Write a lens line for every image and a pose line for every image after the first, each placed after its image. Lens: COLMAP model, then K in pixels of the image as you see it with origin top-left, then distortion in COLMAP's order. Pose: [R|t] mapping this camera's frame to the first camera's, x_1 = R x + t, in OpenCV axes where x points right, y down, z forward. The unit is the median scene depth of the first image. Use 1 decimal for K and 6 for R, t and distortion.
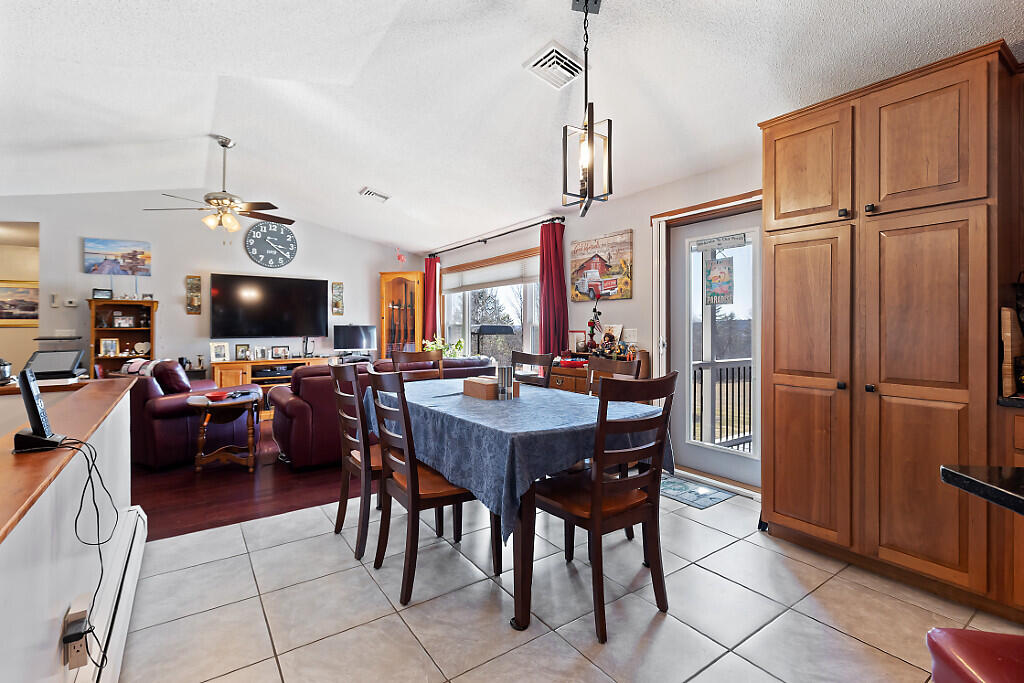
lens RADIAL K [[461.5, 0, 500.9], [0, 461.5, 325.0], [0, 0, 1]] dist [-0.004893, 0.000406]
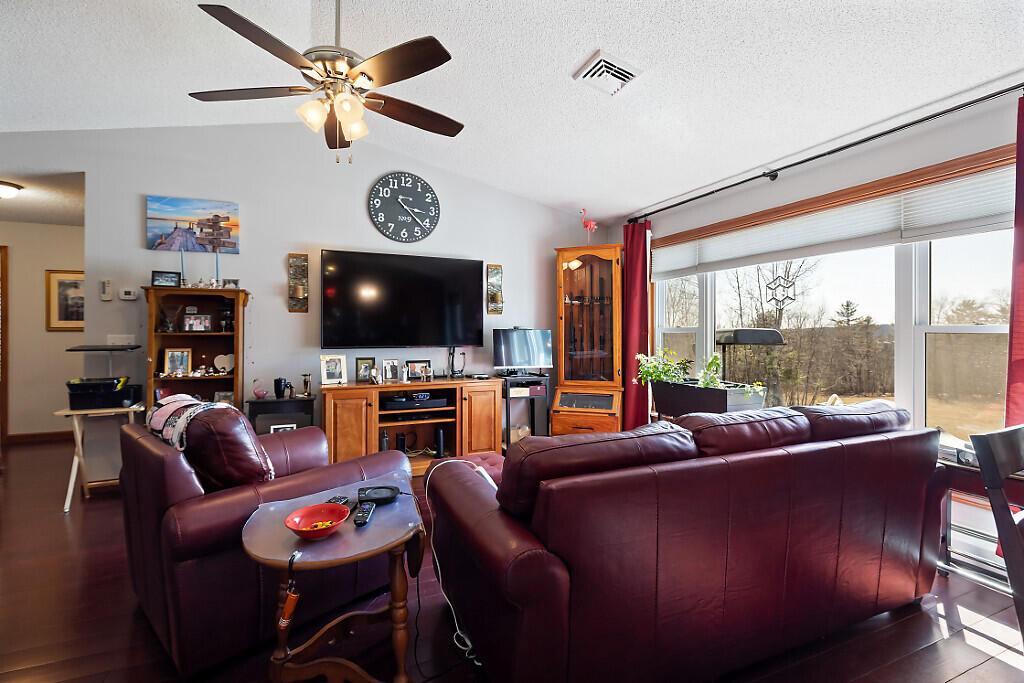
lens RADIAL K [[461.5, 0, 501.9], [0, 461.5, 334.1], [0, 0, 1]] dist [-0.004893, 0.000406]
pose [[0.978629, 0.003390, -0.205607, -0.259781], [-0.001687, 0.999963, 0.008457, 0.002612], [0.205629, -0.007929, 0.978598, 0.438539]]
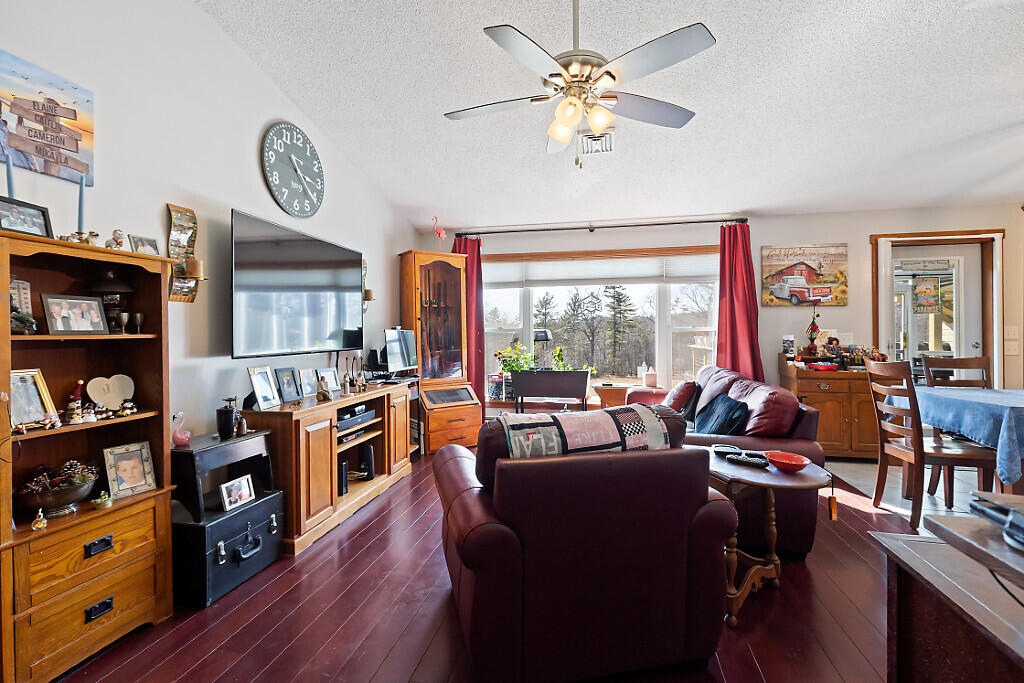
lens RADIAL K [[461.5, 0, 506.5], [0, 461.5, 334.1], [0, 0, 1]] dist [-0.004893, 0.000406]
pose [[0.737610, -0.002723, 0.675221, -0.780261], [-0.000615, 0.999989, 0.004704, 0.004293], [-0.675226, -0.003885, 0.737600, 0.539242]]
